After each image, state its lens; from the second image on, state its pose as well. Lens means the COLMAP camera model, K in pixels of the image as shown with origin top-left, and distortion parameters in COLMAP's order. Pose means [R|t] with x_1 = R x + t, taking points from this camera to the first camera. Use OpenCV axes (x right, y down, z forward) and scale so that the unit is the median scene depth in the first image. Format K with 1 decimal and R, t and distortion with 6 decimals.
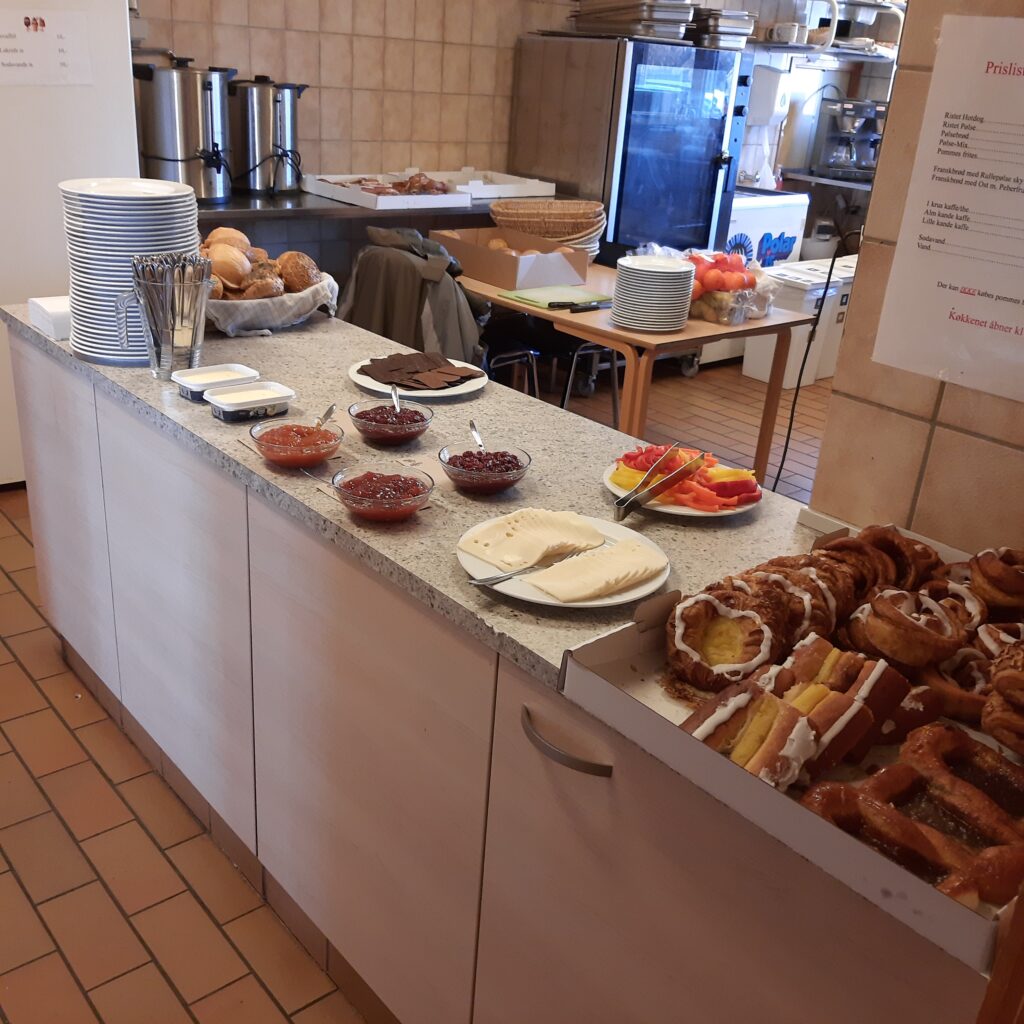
lens RADIAL K [[1072.8, 0, 526.3], [0, 1072.8, 513.4], [0, 0, 1]] dist [0.085867, -0.169446]
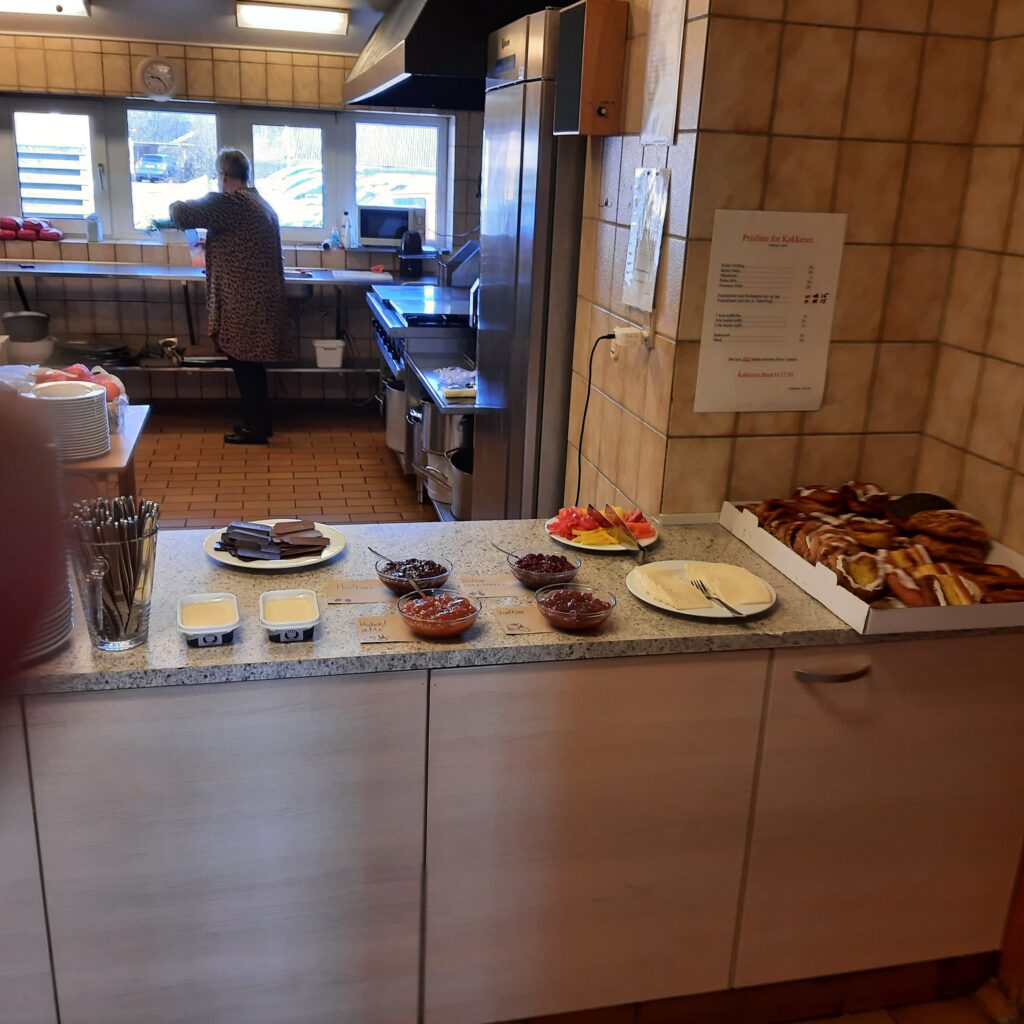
lens RADIAL K [[1072.8, 0, 526.3], [0, 1072.8, 513.4], [0, 0, 1]] dist [0.085867, -0.169446]
pose [[0.476368, -0.324348, 0.817234, -1.273819], [0.332746, 0.926845, 0.173893, -0.396921], [-0.813851, 0.189094, 0.549444, 0.377408]]
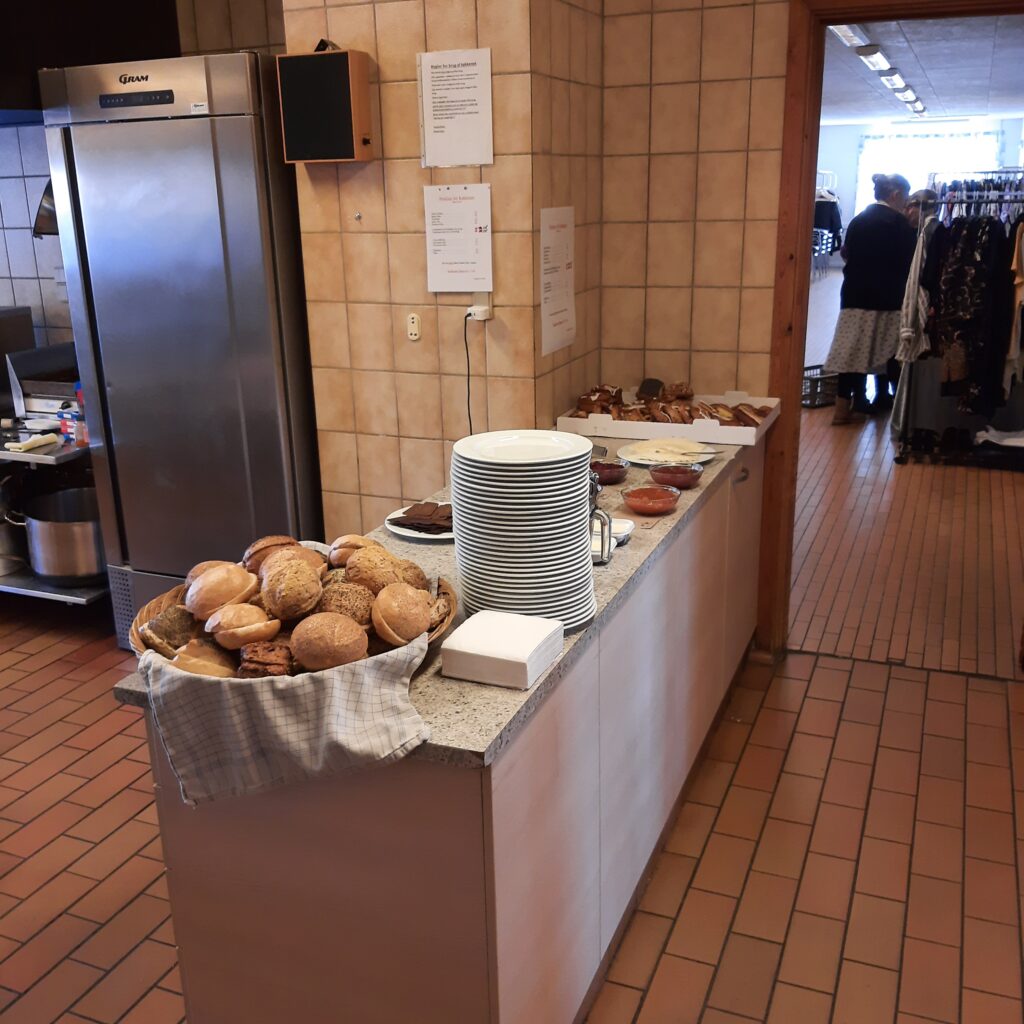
lens RADIAL K [[1072.8, 0, 526.3], [0, 1072.8, 513.4], [0, 0, 1]] dist [0.085867, -0.169446]
pose [[-0.448406, -0.323369, 0.833285, -1.767702], [0.340592, 0.800114, 0.493775, -1.081510], [-0.826395, 0.505222, -0.248639, 1.905871]]
